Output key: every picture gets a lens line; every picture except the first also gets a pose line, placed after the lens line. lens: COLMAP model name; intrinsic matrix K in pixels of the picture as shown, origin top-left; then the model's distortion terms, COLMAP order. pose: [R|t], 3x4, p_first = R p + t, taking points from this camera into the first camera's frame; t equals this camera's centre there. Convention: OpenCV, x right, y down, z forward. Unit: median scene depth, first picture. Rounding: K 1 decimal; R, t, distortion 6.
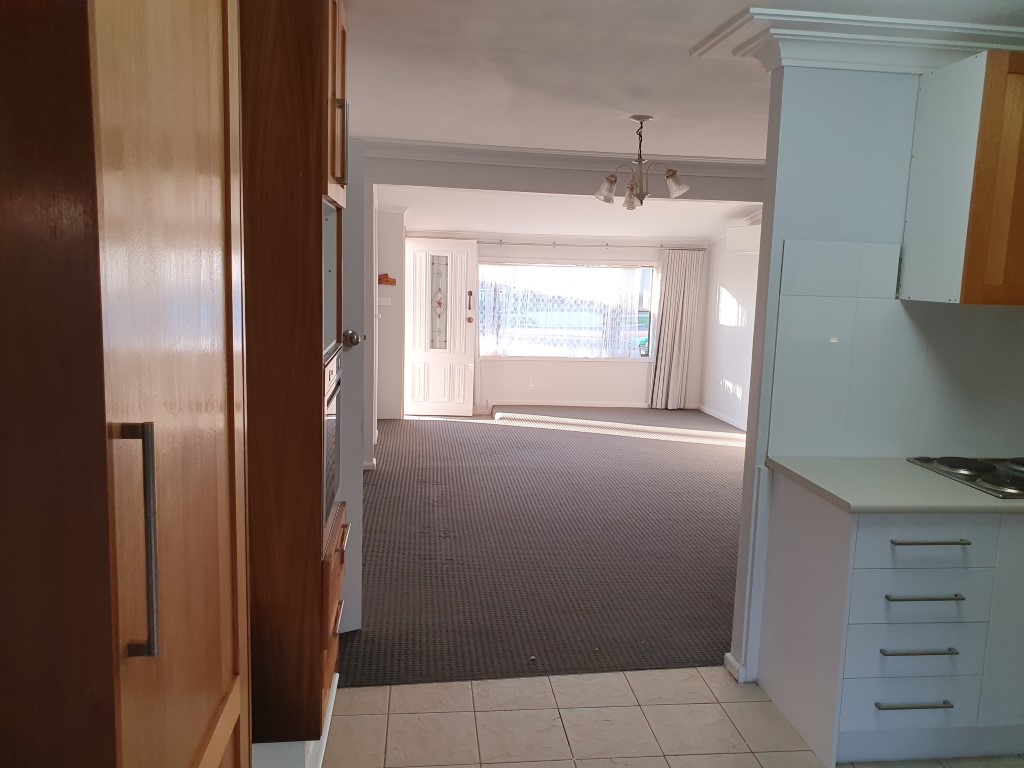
lens RADIAL K [[817.8, 0, 540.4], [0, 817.8, 386.7], [0, 0, 1]] dist [0.191810, -0.327178]
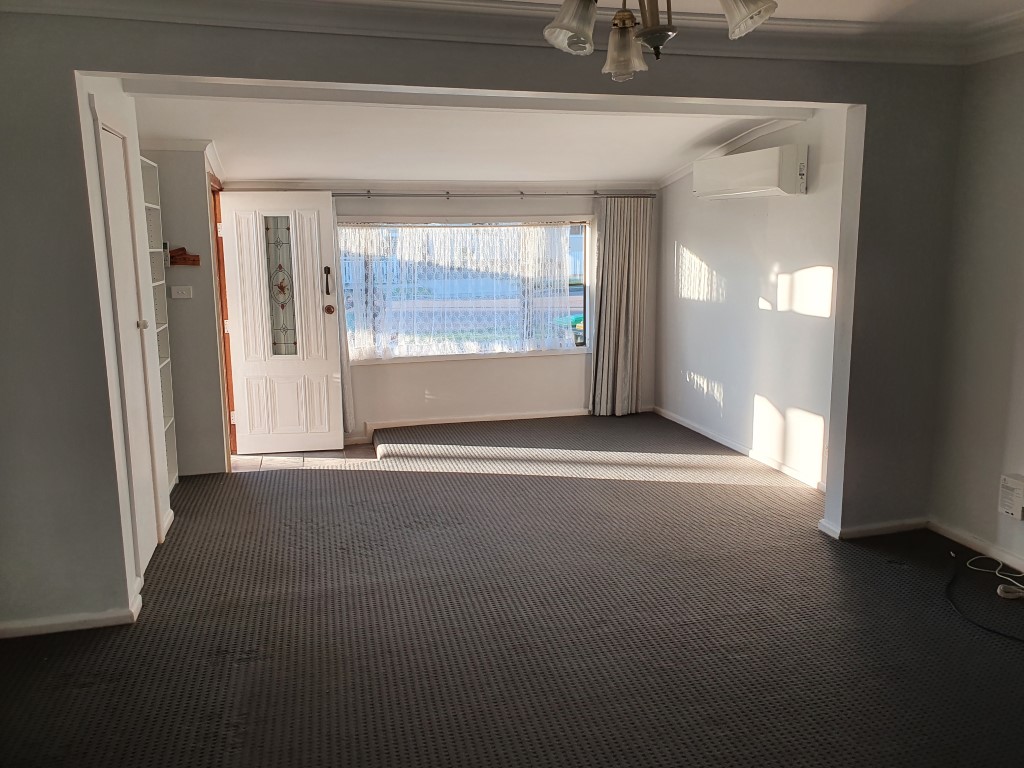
lens RADIAL K [[817.8, 0, 540.4], [0, 817.8, 386.7], [0, 0, 1]] dist [0.191810, -0.327178]
pose [[0.991314, -0.063194, 0.115335, 0.004195], [0.057584, 0.997019, 0.051350, -0.041979], [-0.118237, -0.044263, 0.991998, 0.286069]]
